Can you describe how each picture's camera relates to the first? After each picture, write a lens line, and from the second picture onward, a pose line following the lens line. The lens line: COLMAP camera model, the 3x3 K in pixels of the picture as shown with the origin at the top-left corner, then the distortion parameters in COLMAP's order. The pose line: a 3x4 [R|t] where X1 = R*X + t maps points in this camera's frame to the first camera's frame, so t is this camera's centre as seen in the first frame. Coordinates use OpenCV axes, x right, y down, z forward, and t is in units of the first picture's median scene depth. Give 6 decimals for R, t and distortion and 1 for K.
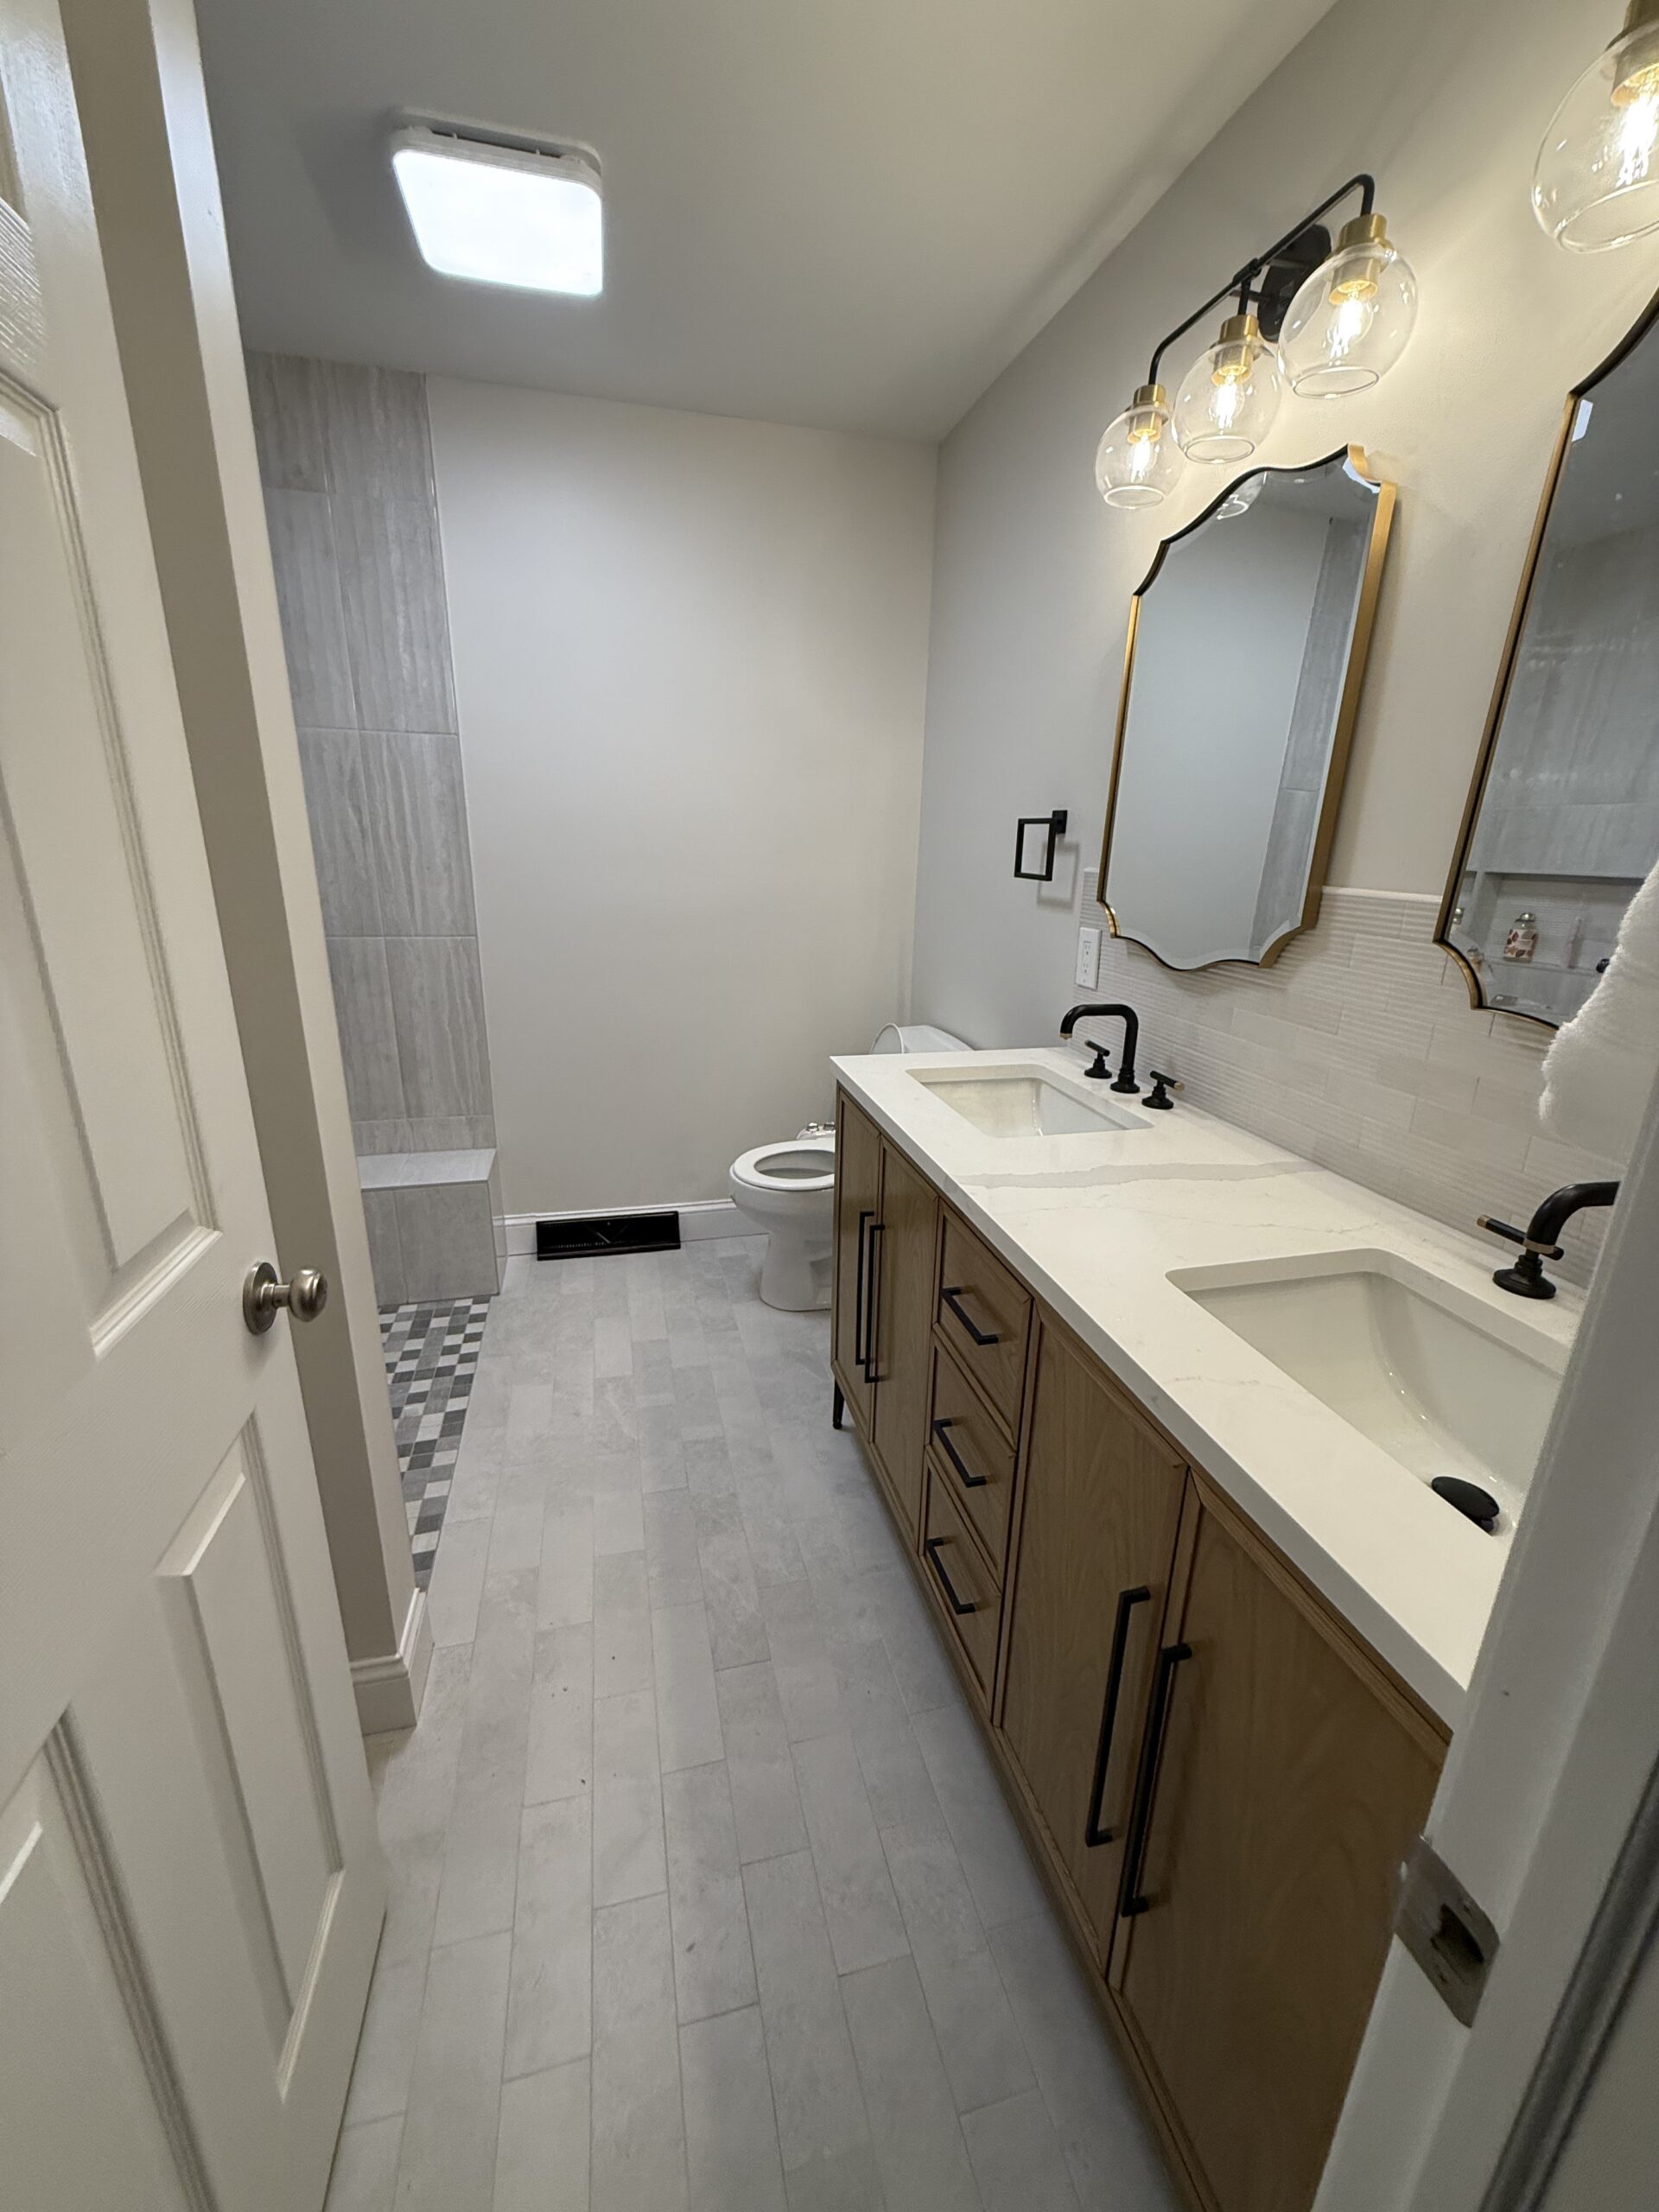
lens RADIAL K [[877.7, 0, 824.2], [0, 877.7, 1098.3], [0, 0, 1]] dist [-0.002132, 0.000480]
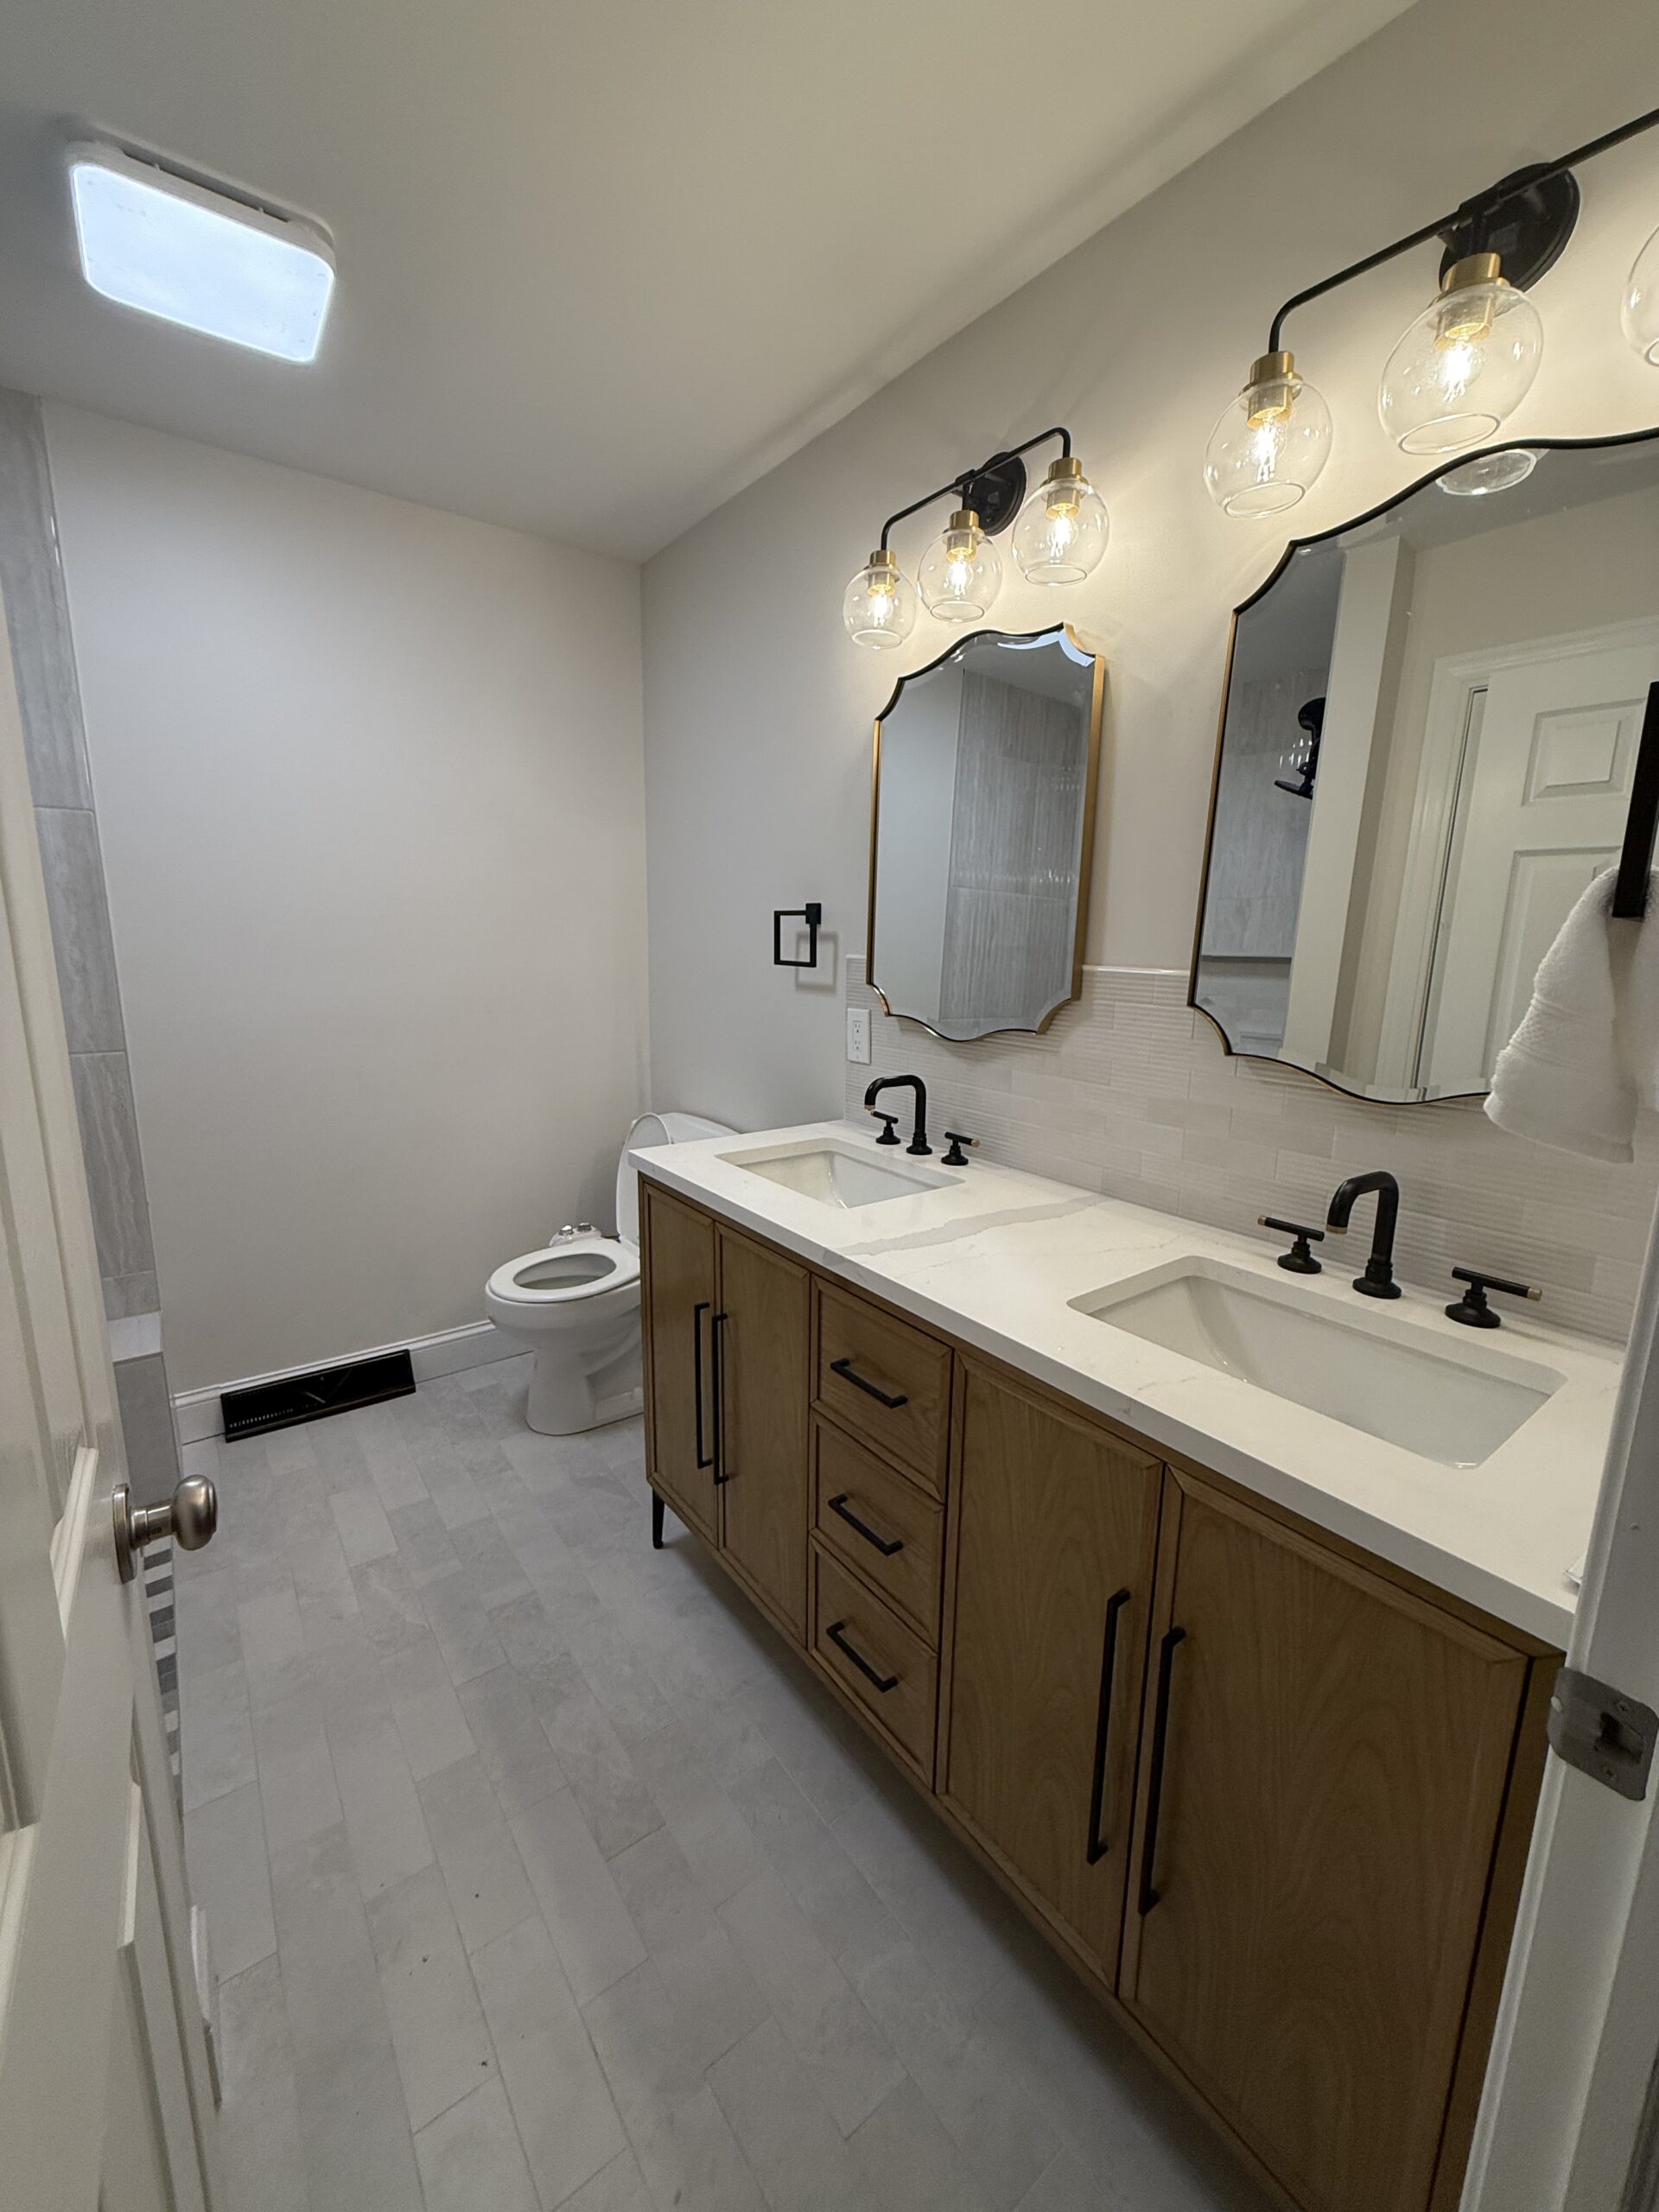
lens RADIAL K [[877.7, 0, 830.6], [0, 877.7, 1099.0], [0, 0, 1]] dist [-0.002132, 0.000480]
pose [[0.922323, -0.079619, 0.378128, -0.181725], [0.116329, 0.990358, -0.075219, -0.006483], [-0.368493, 0.113364, 0.922692, 0.025366]]
